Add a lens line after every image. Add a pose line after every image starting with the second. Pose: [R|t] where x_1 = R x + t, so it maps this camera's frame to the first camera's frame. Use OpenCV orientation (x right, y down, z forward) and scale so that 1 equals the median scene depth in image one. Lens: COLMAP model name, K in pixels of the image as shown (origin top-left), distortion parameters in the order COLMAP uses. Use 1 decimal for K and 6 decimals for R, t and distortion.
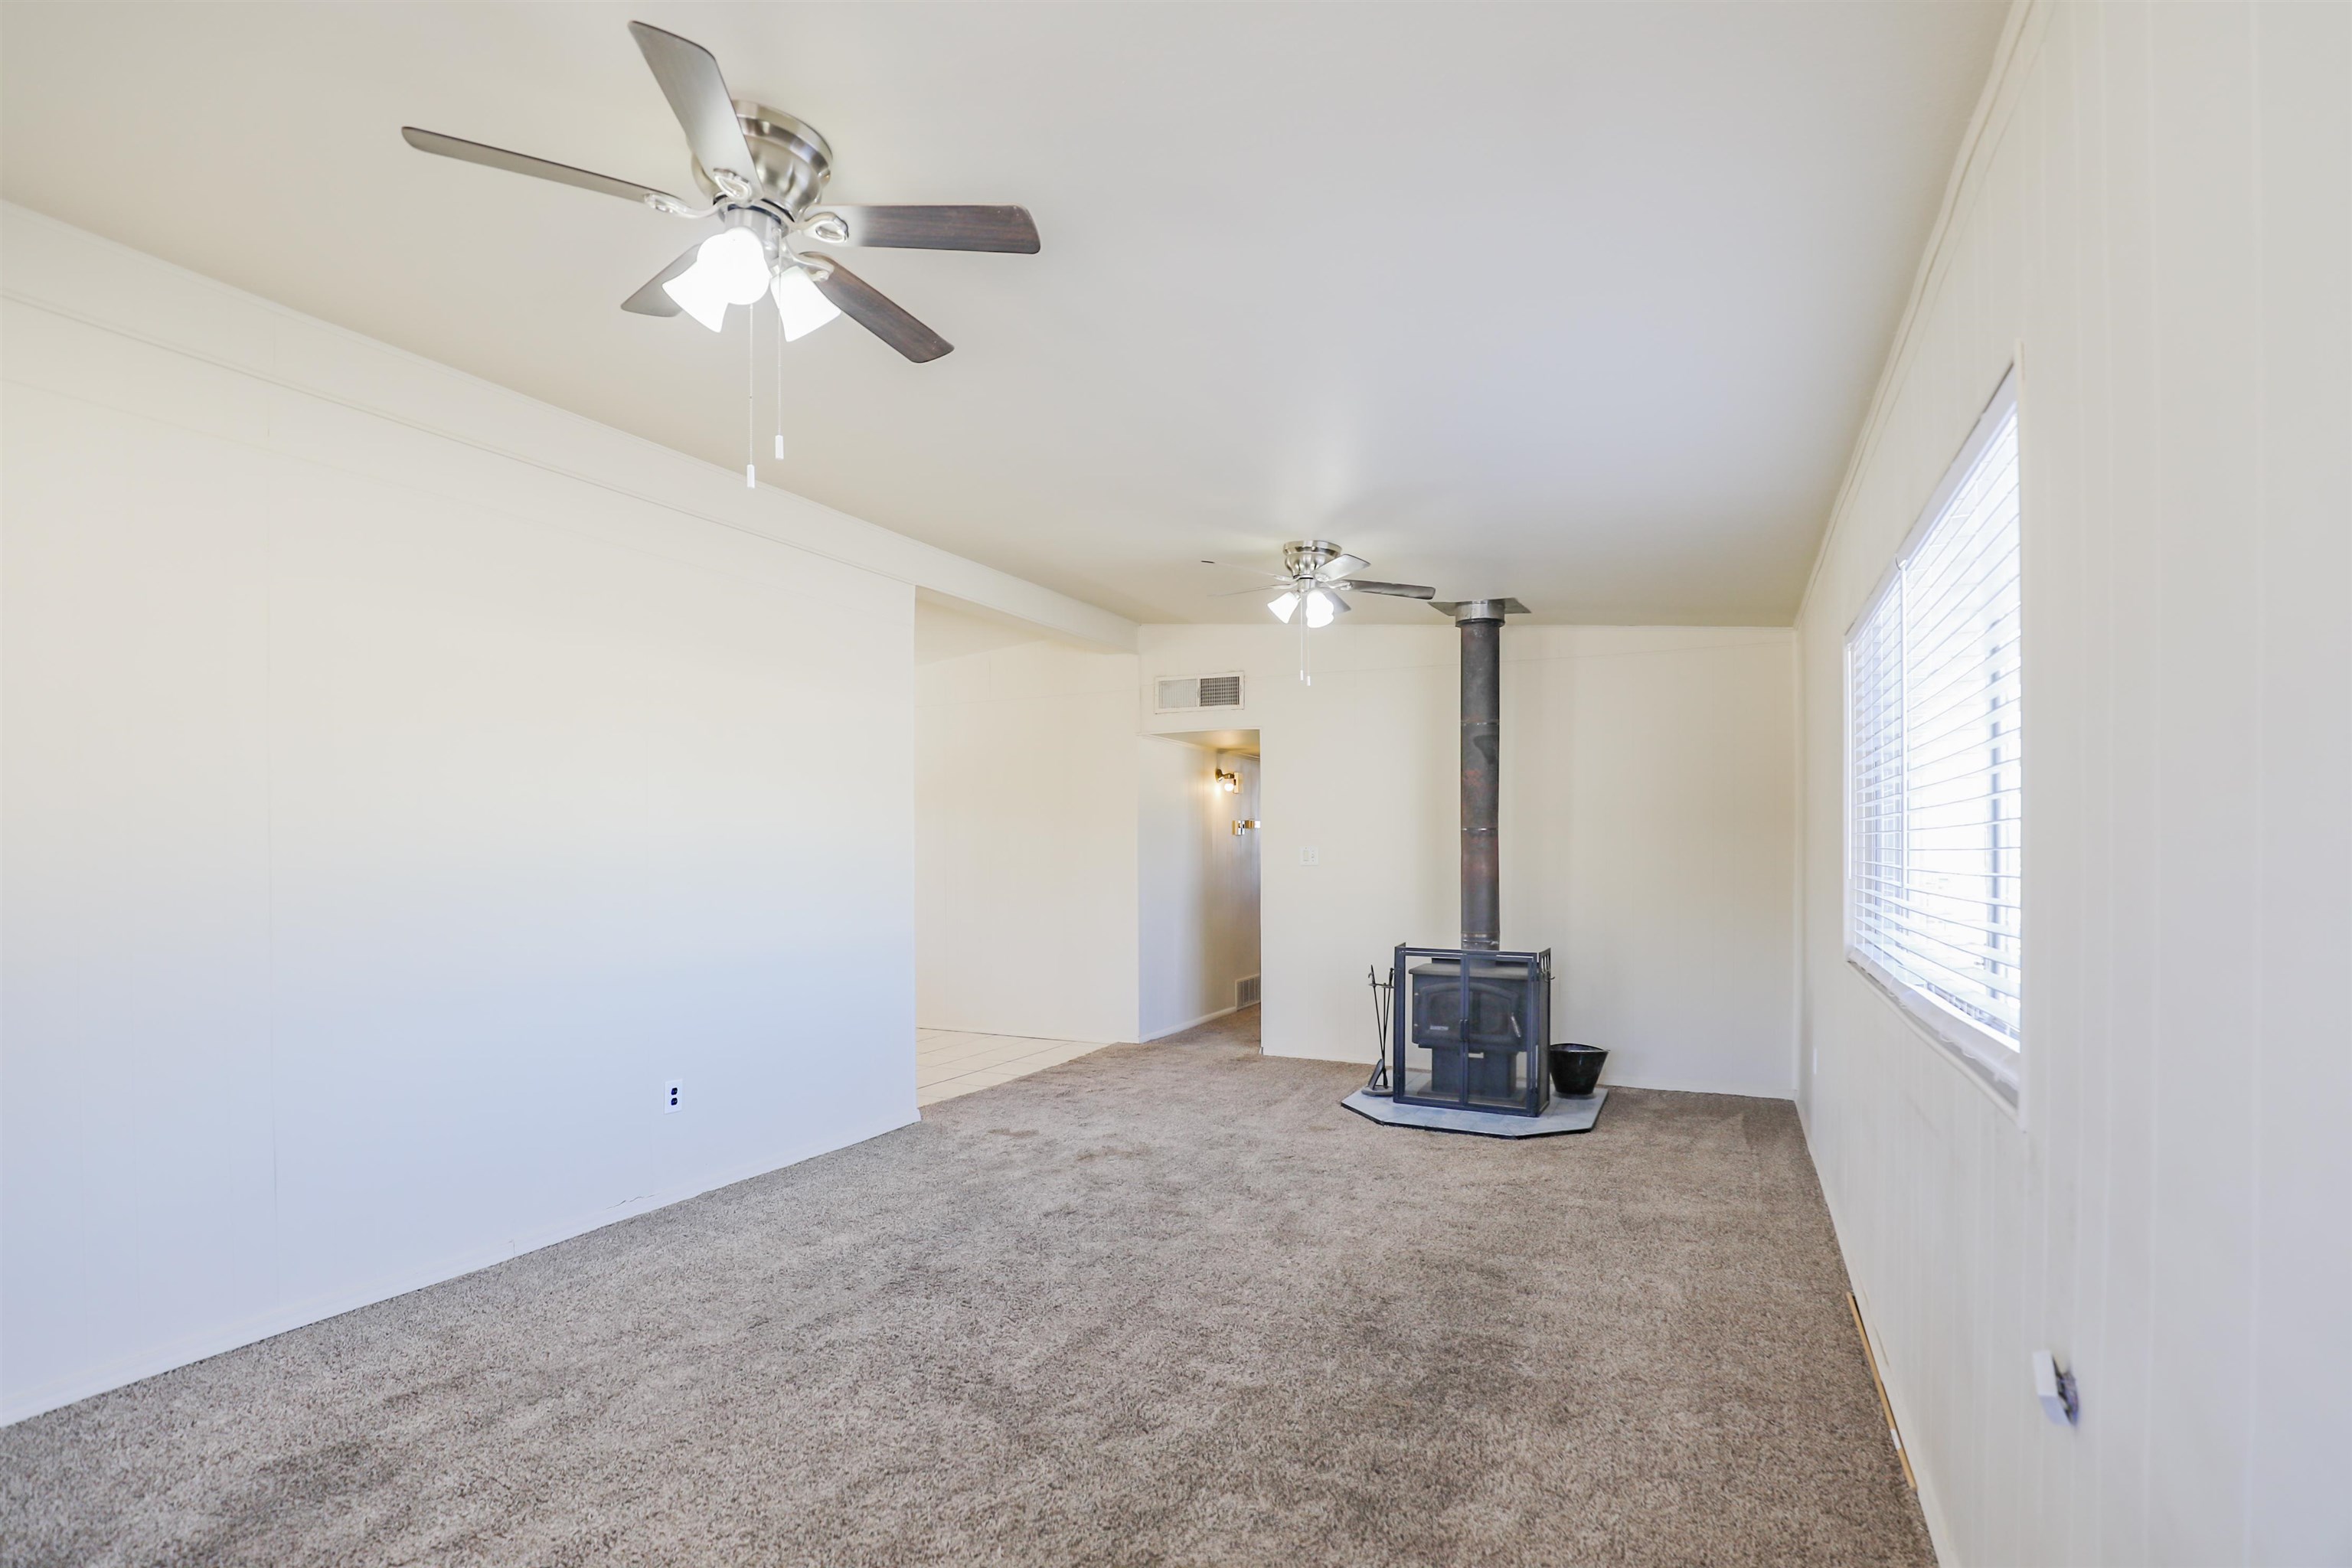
lens RADIAL K [[1119.5, 0, 1179.6], [0, 1119.5, 846.1], [0, 0, 1]] dist [0.000069, -0.000077]
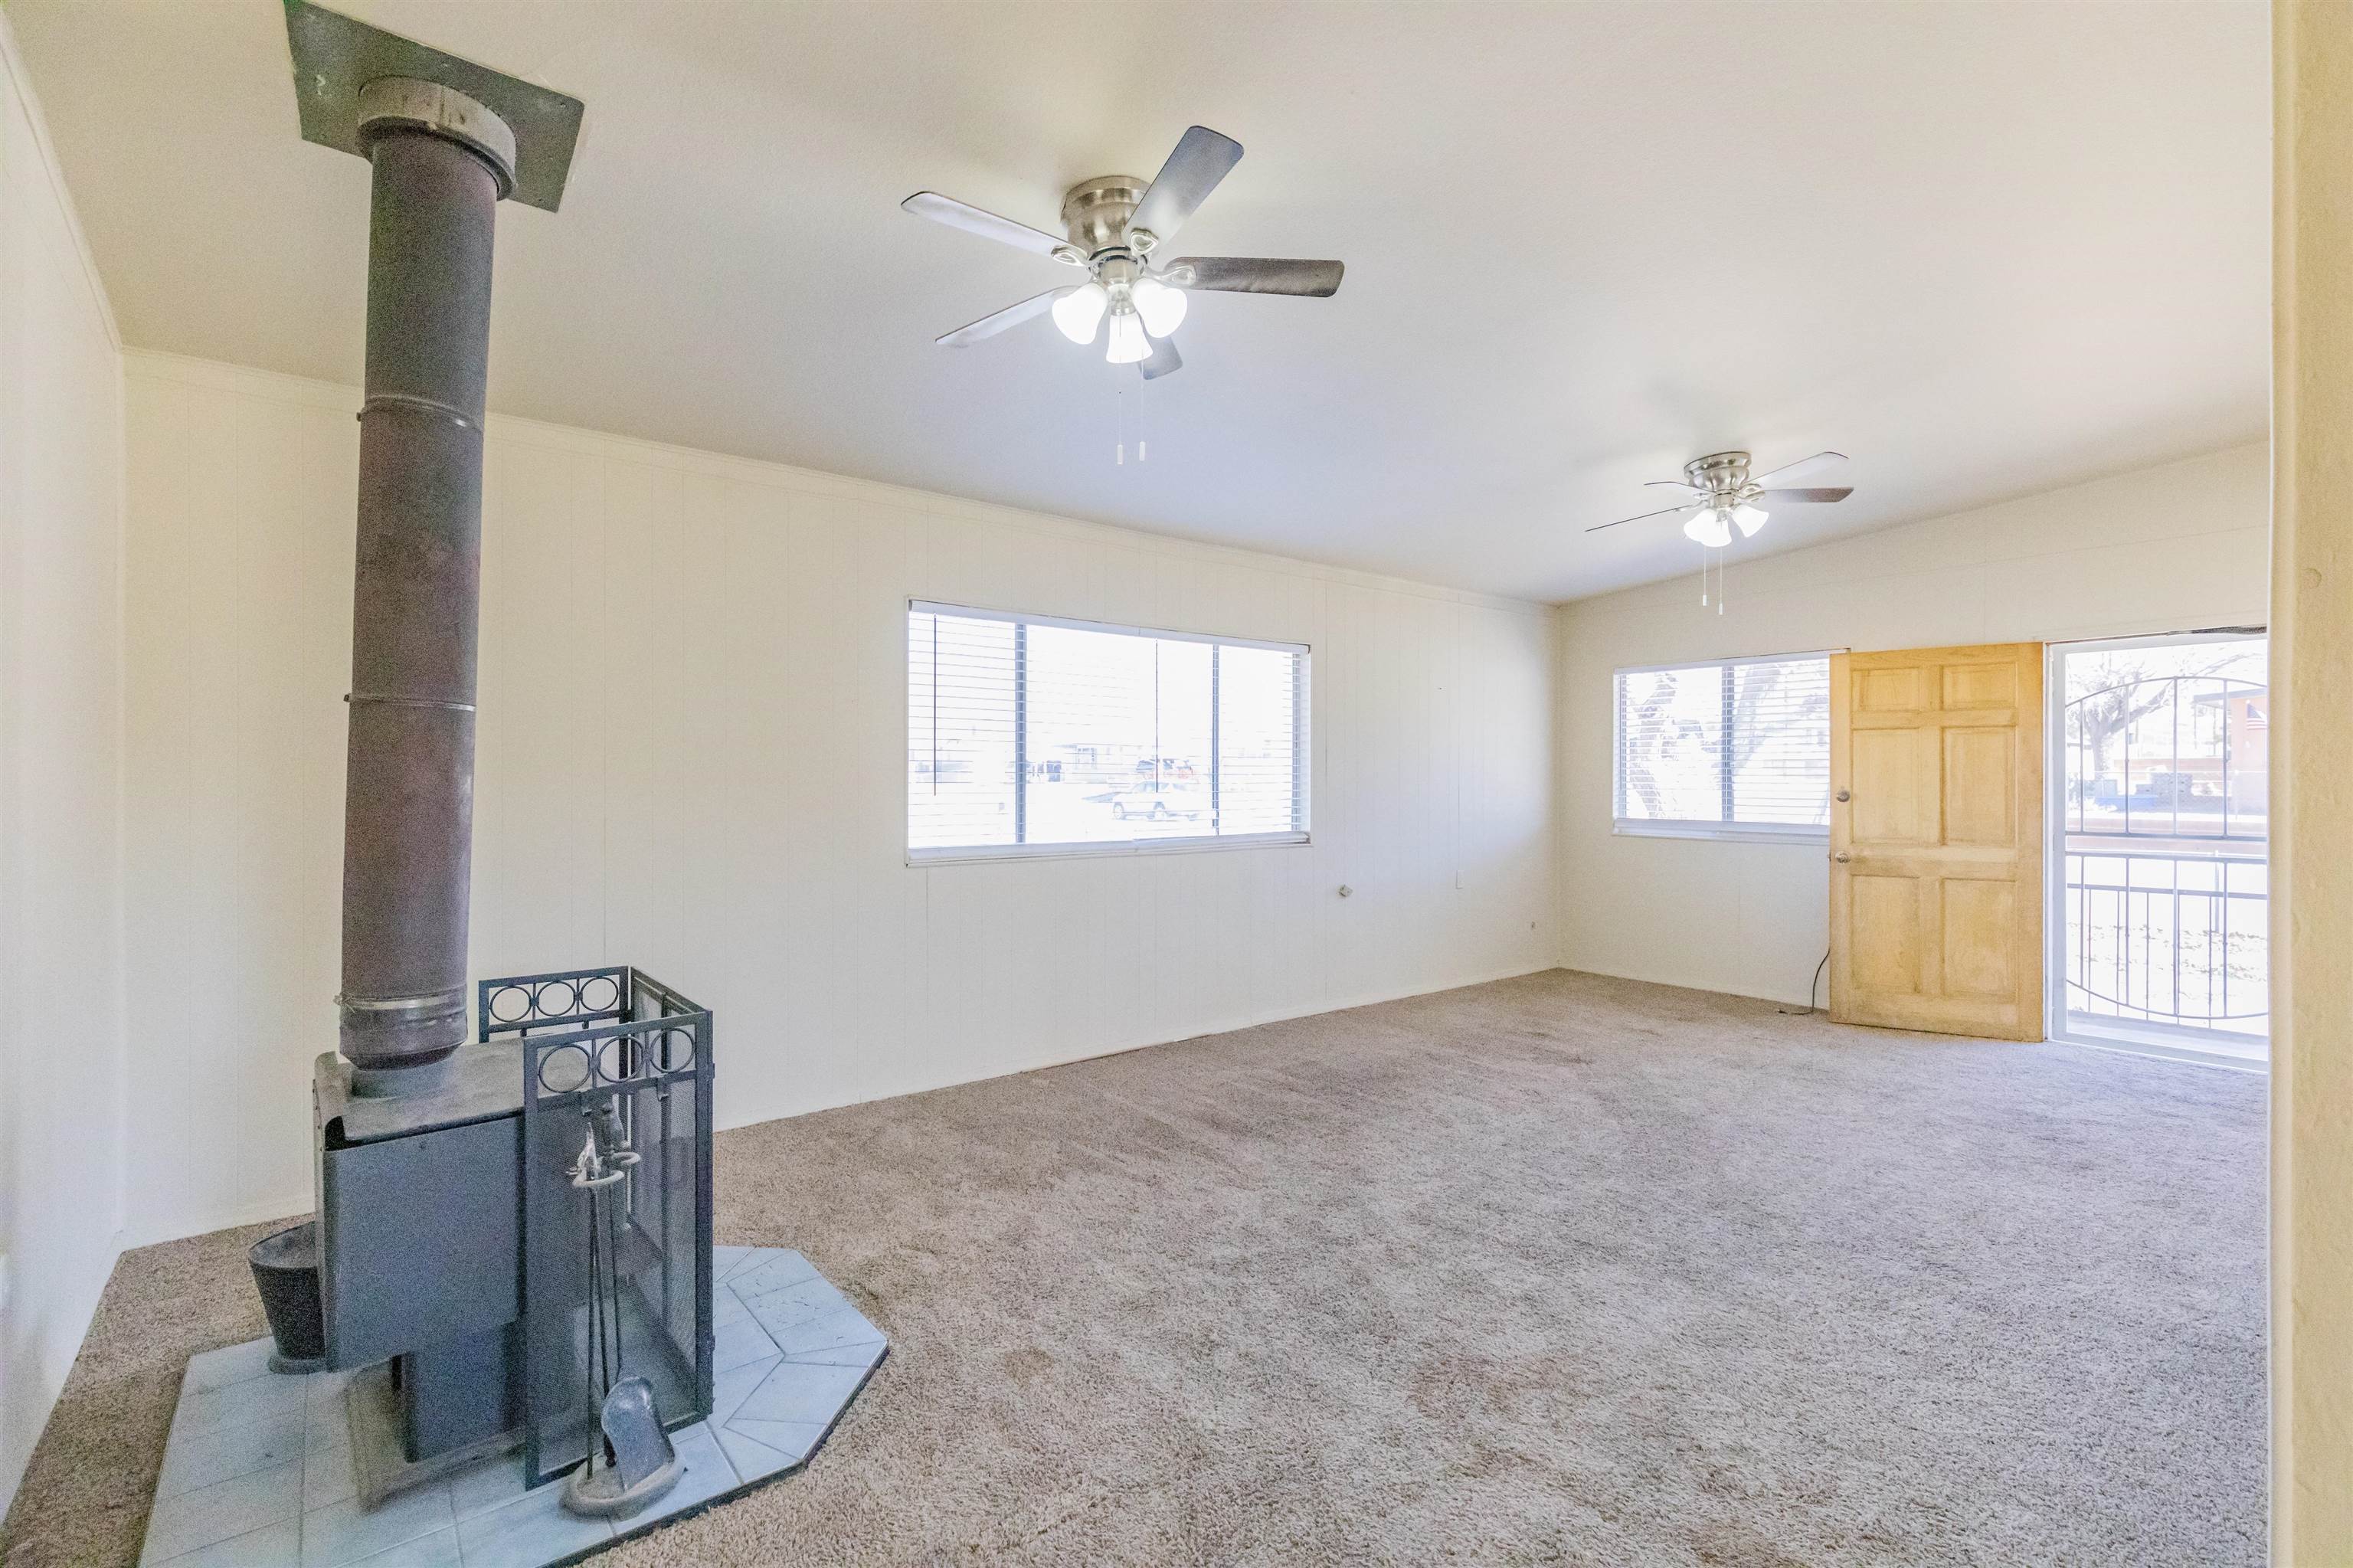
lens RADIAL K [[1073.3, 0, 1170.5], [0, 1073.3, 779.2], [0, 0, 1]] dist [0.001036, -0.000188]
pose [[-0.896892, 0.001512, 0.442247, -0.114995], [0.000352, 0.999996, -0.002704, 0.010055], [-0.442249, -0.002269, -0.896889, 1.222349]]
